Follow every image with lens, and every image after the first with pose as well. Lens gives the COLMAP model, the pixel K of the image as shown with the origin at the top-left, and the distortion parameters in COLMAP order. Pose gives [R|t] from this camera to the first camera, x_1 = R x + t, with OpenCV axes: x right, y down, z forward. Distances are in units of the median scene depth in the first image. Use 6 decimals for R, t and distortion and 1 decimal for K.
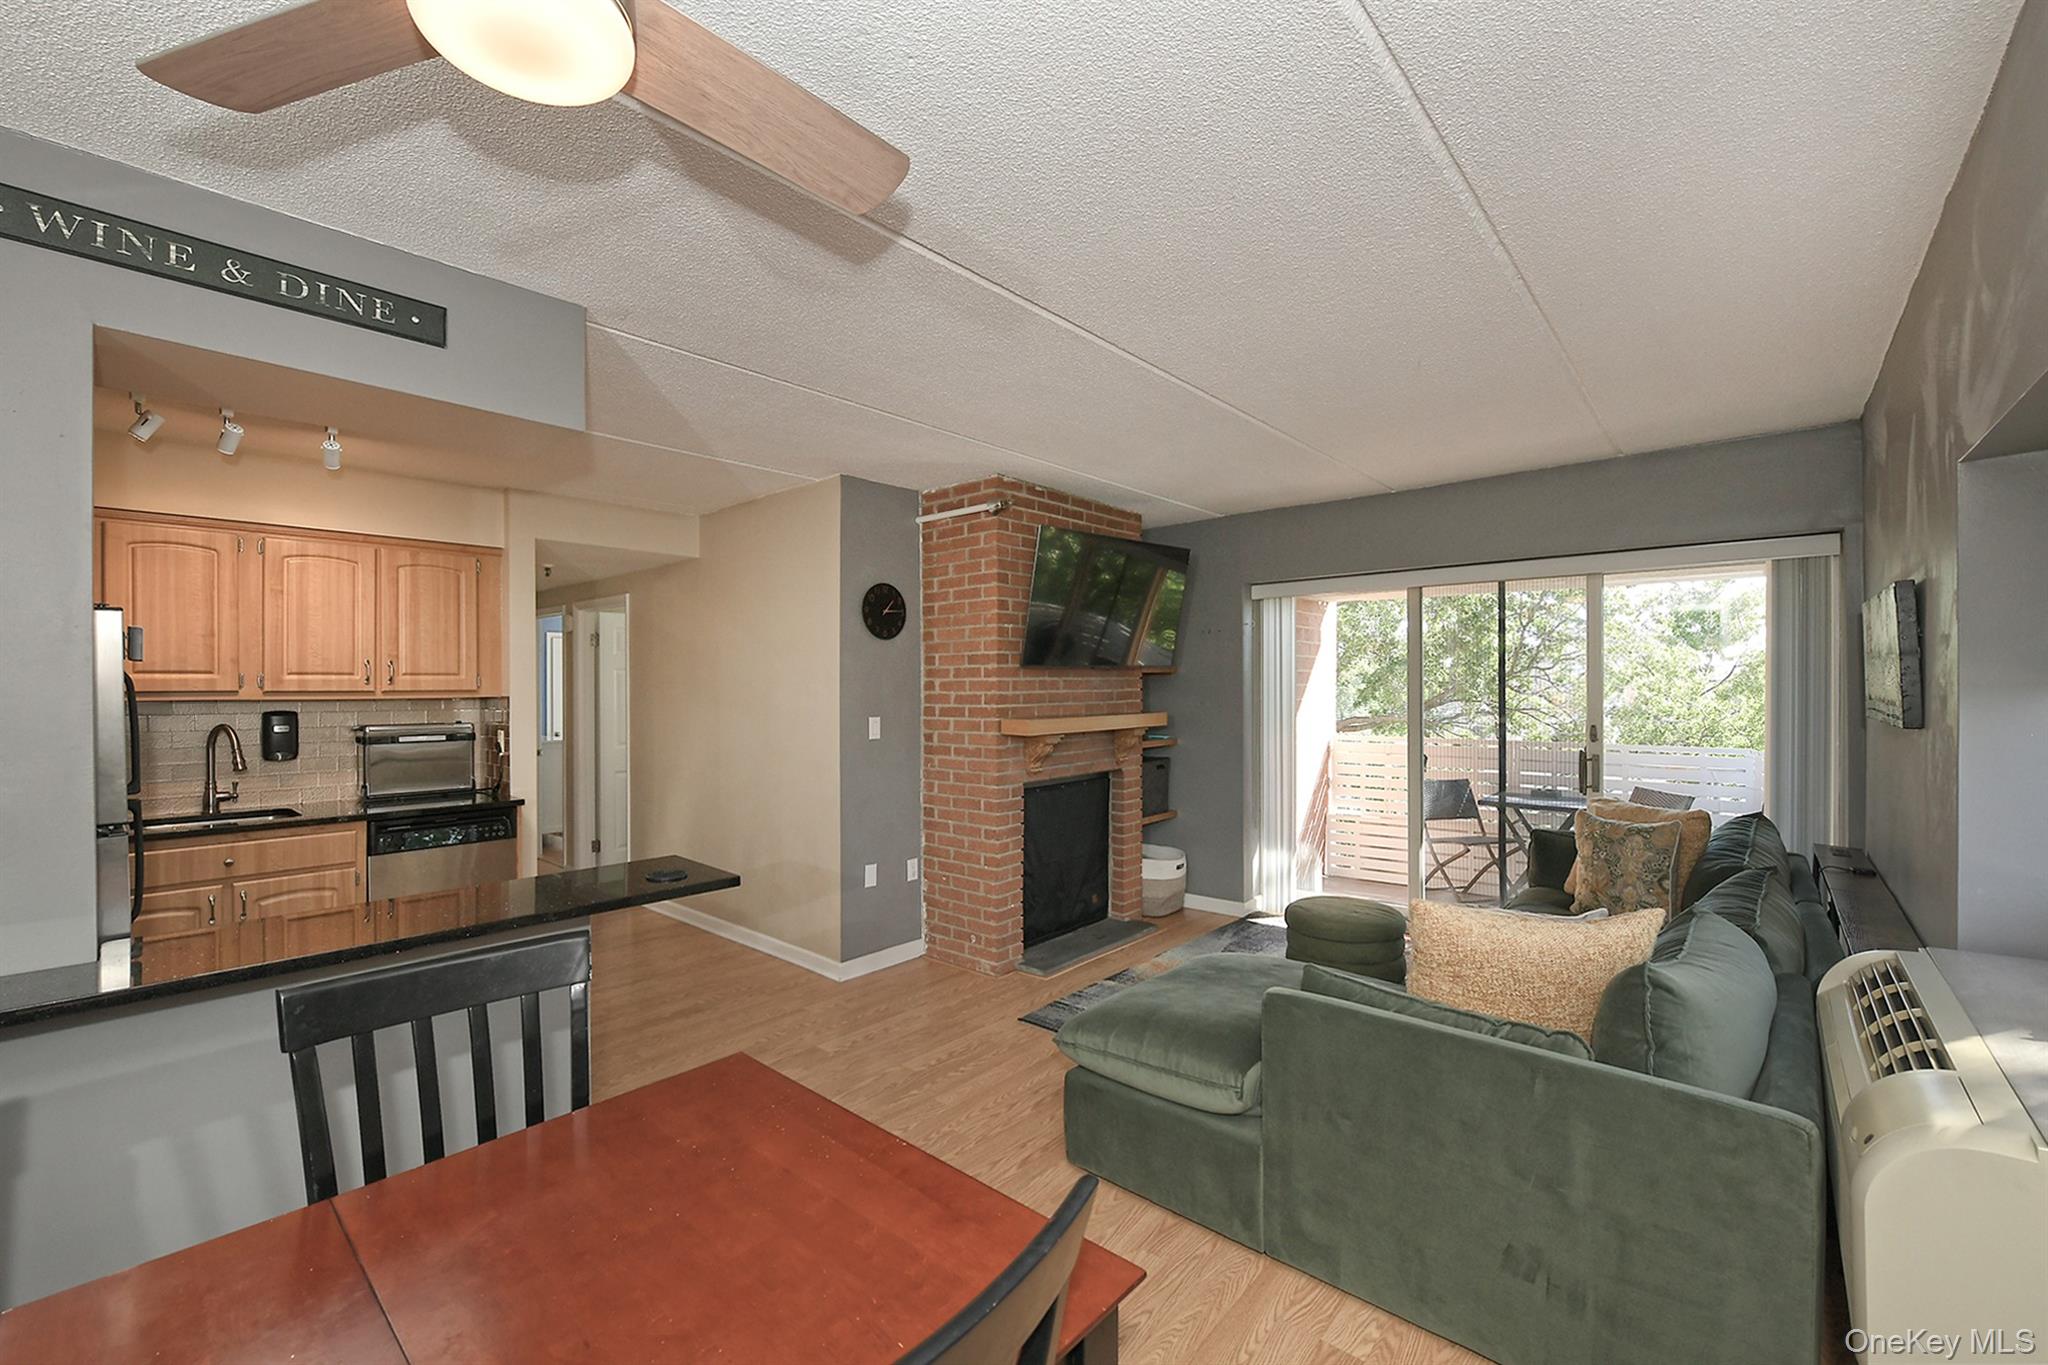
lens RADIAL K [[723.8, 0, 1024.0], [0, 723.8, 682.5], [0, 0, 1]] dist [-0.000213, -0.000089]
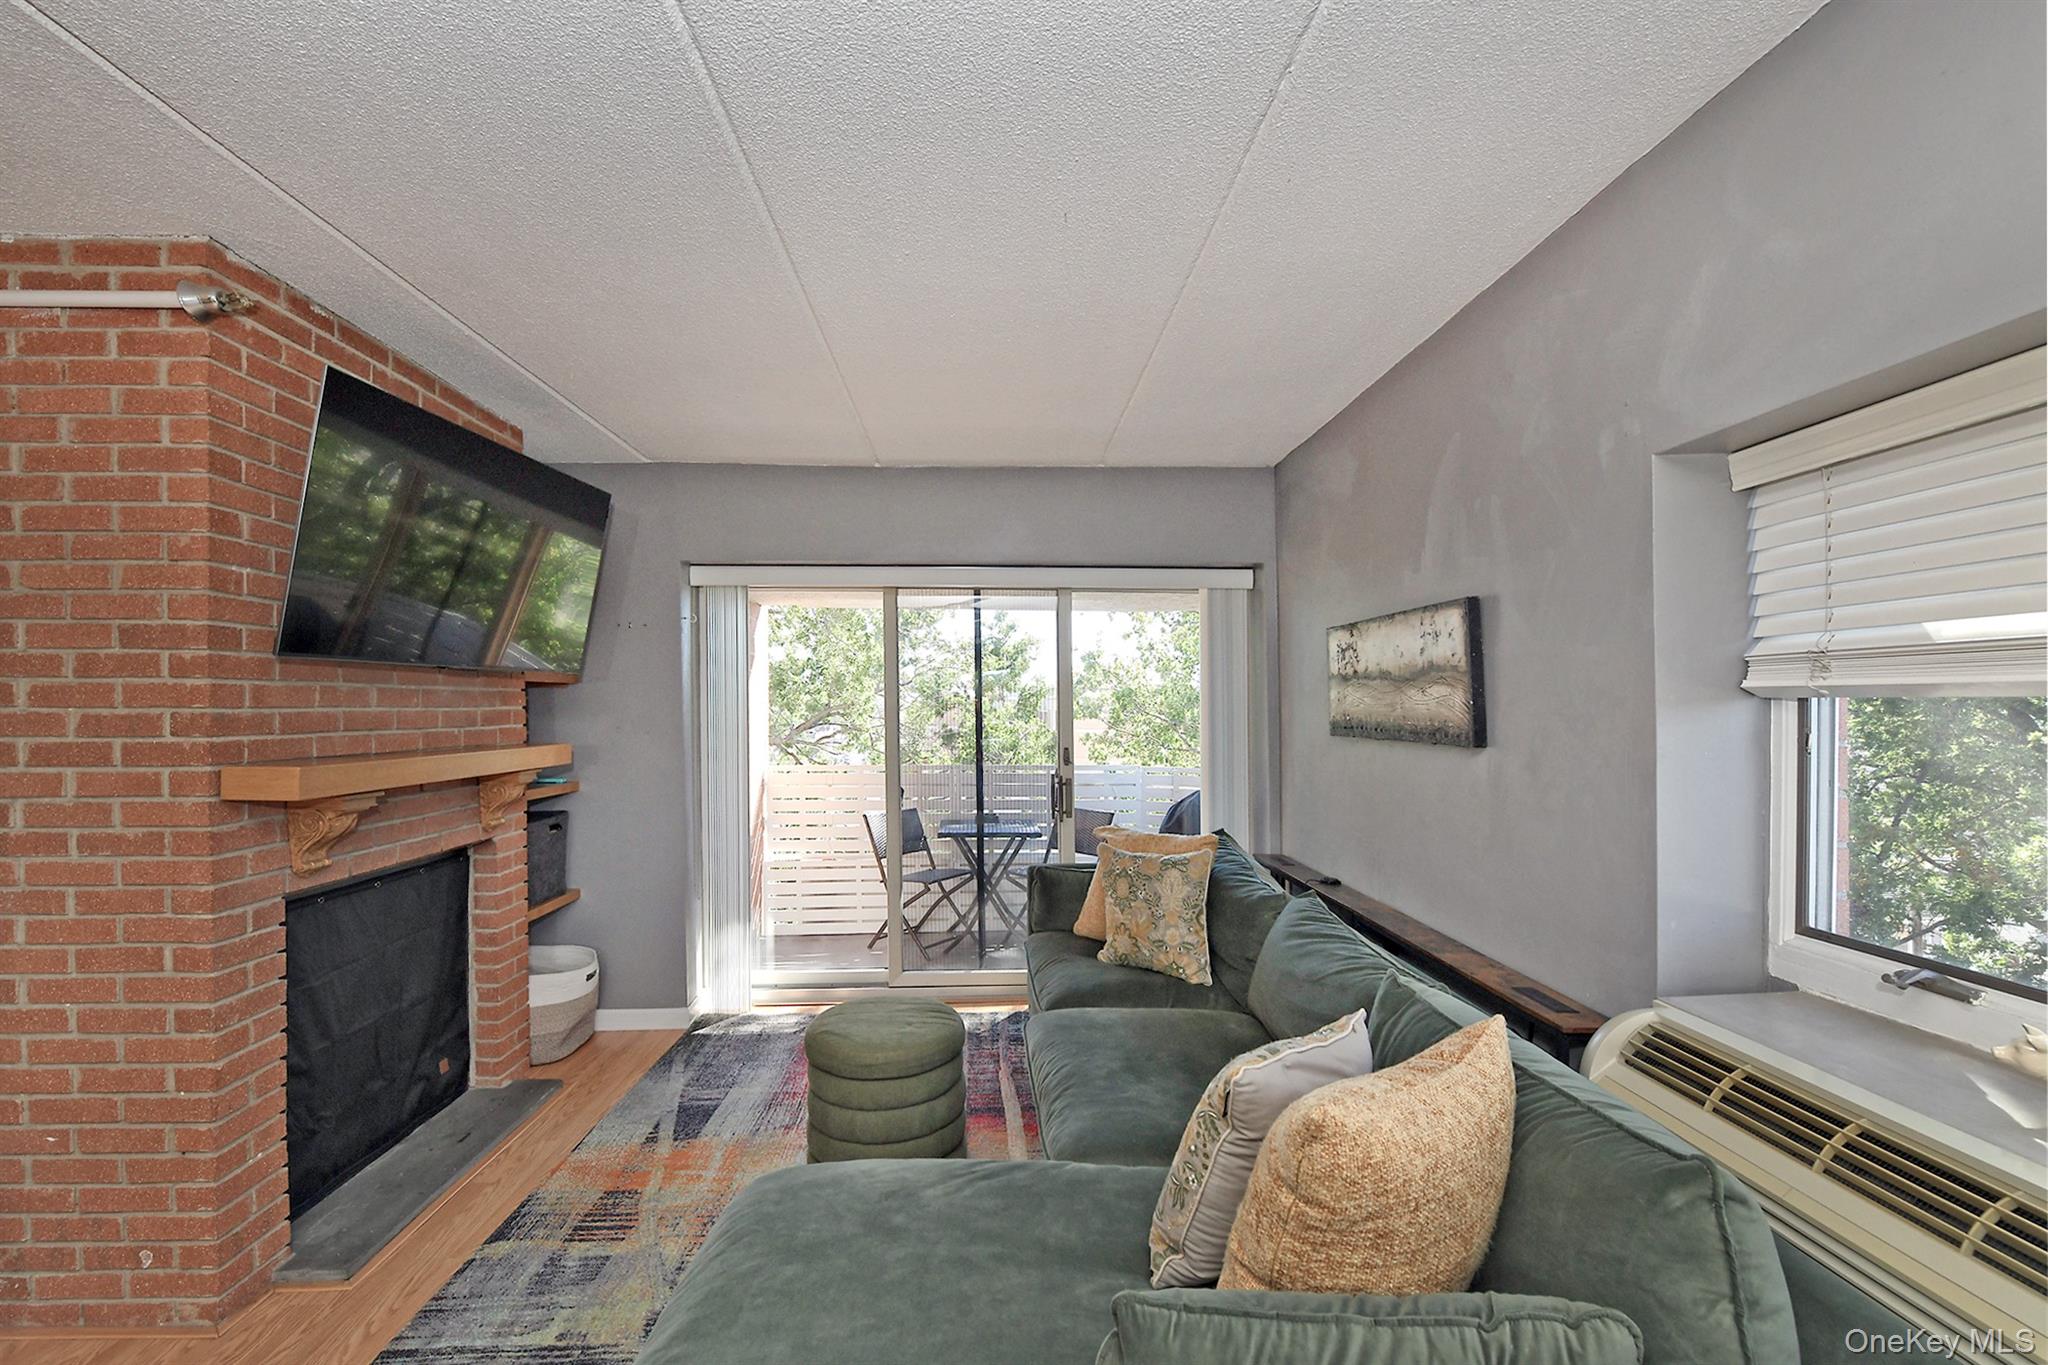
lens RADIAL K [[842.0, 0, 1010.7], [0, 842.0, 722.9], [0, 0, 1]] dist [-0.013352, -0.000423]
pose [[0.749813, -0.006243, 0.661621, -0.003711], [-0.009673, 0.999745, 0.020395, 0.005387], [-0.661580, -0.021692, 0.749561, 0.240911]]
